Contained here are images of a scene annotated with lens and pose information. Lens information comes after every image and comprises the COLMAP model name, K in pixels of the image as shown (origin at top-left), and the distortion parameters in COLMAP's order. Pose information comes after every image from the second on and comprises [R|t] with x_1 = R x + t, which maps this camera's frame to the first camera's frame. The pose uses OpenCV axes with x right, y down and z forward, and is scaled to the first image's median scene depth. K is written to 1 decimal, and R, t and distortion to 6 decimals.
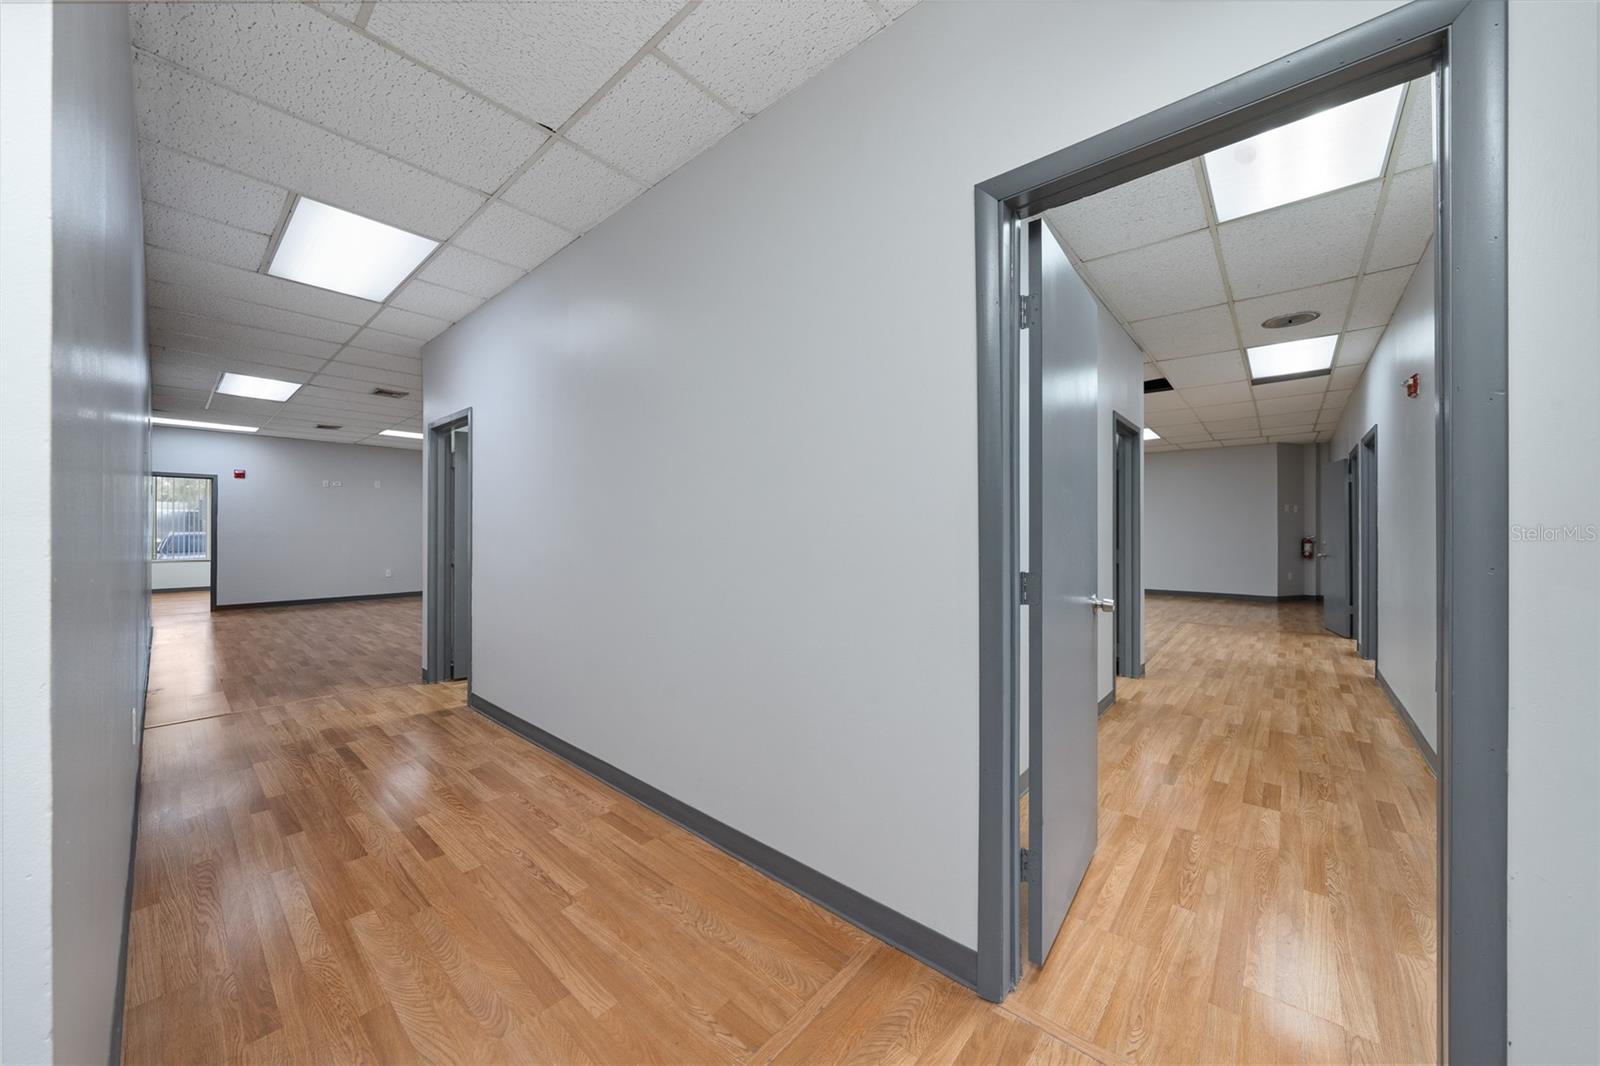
lens RADIAL K [[561.1, 0, 798.0], [0, 561.1, 529.4], [0, 0, 1]] dist [0.000515, -0.000183]
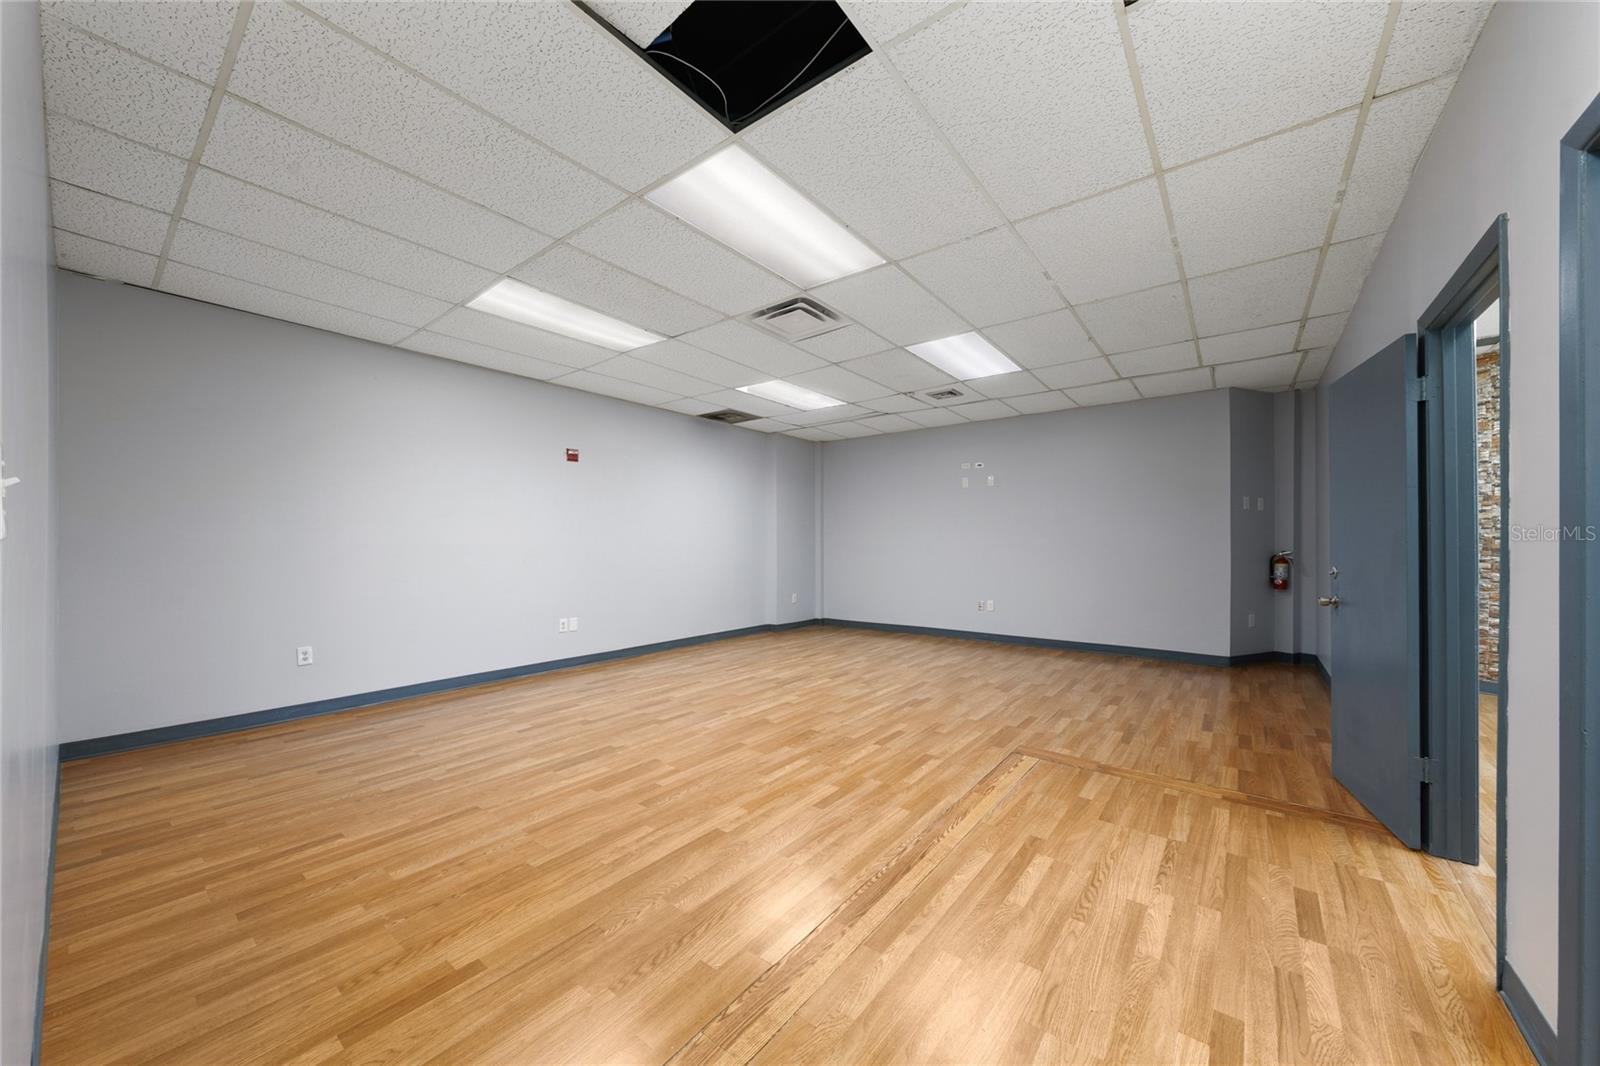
lens RADIAL K [[561.1, 0, 803.8], [0, 561.1, 539.0], [0, 0, 1]] dist [0.000515, -0.000183]
pose [[0.998778, 0.003348, 0.049300, 0.385494], [-0.003284, 0.999994, -0.001380, 0.001763], [-0.049304, 0.001216, 0.998783, 0.442720]]
